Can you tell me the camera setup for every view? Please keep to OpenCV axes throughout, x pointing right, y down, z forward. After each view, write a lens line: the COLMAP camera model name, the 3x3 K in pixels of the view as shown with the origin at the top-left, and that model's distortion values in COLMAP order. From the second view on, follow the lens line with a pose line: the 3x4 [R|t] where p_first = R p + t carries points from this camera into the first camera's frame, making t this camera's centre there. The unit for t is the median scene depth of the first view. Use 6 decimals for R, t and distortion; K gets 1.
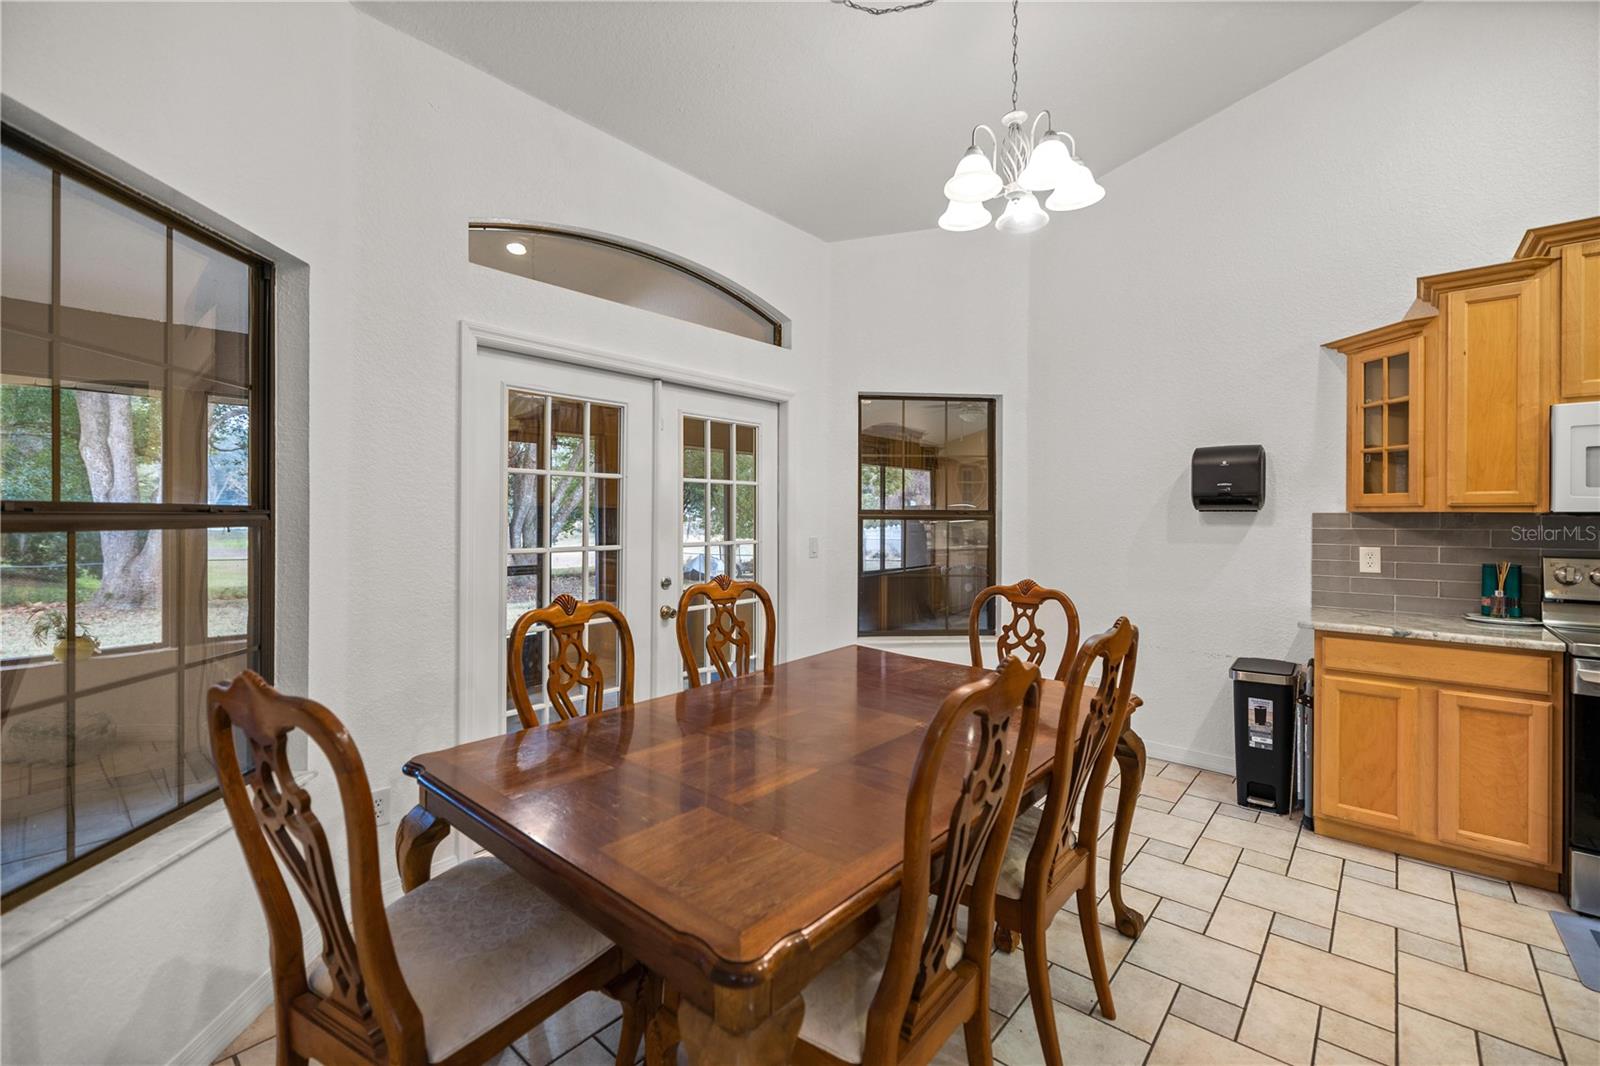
lens RADIAL K [[681.3, 0, 783.8], [0, 681.3, 510.3], [0, 0, 1]] dist [-0.004104, -0.000938]
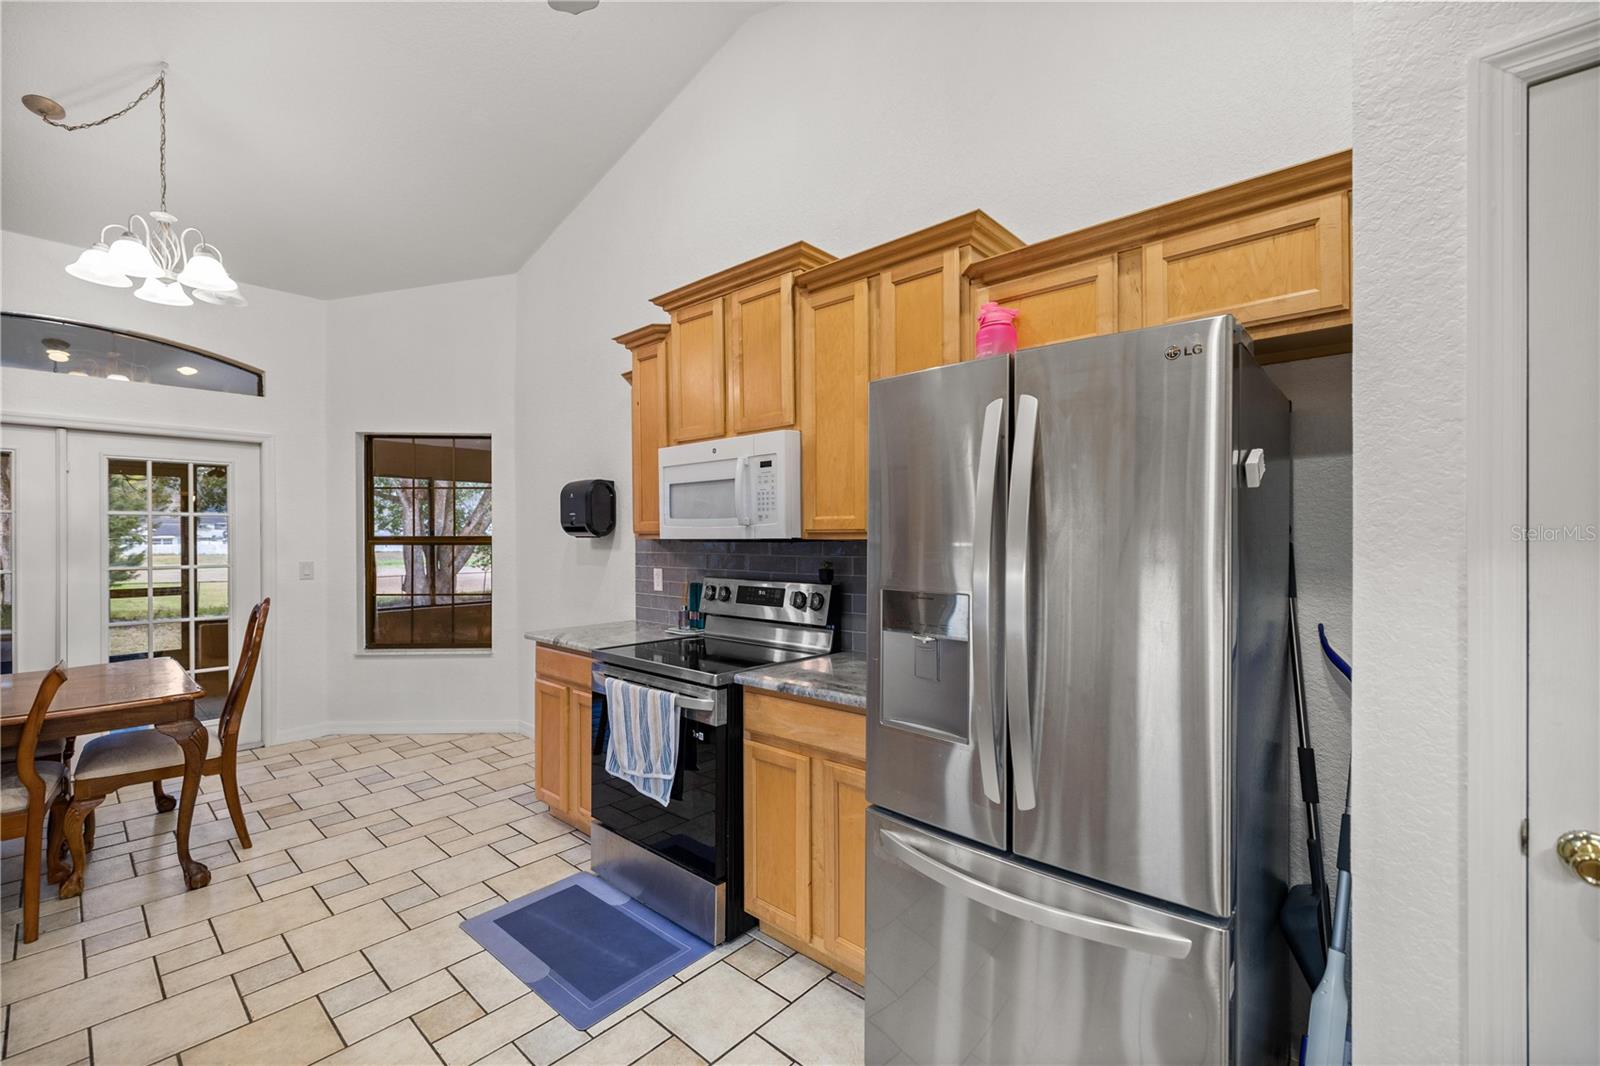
lens RADIAL K [[681.3, 0, 798.8], [0, 681.3, 540.7], [0, 0, 1]] dist [-0.004104, -0.000938]
pose [[0.999774, -0.004465, -0.020775, 1.037141], [0.004698, 0.999927, 0.011167, -0.004922], [0.020724, -0.011262, 0.999722, -0.130398]]
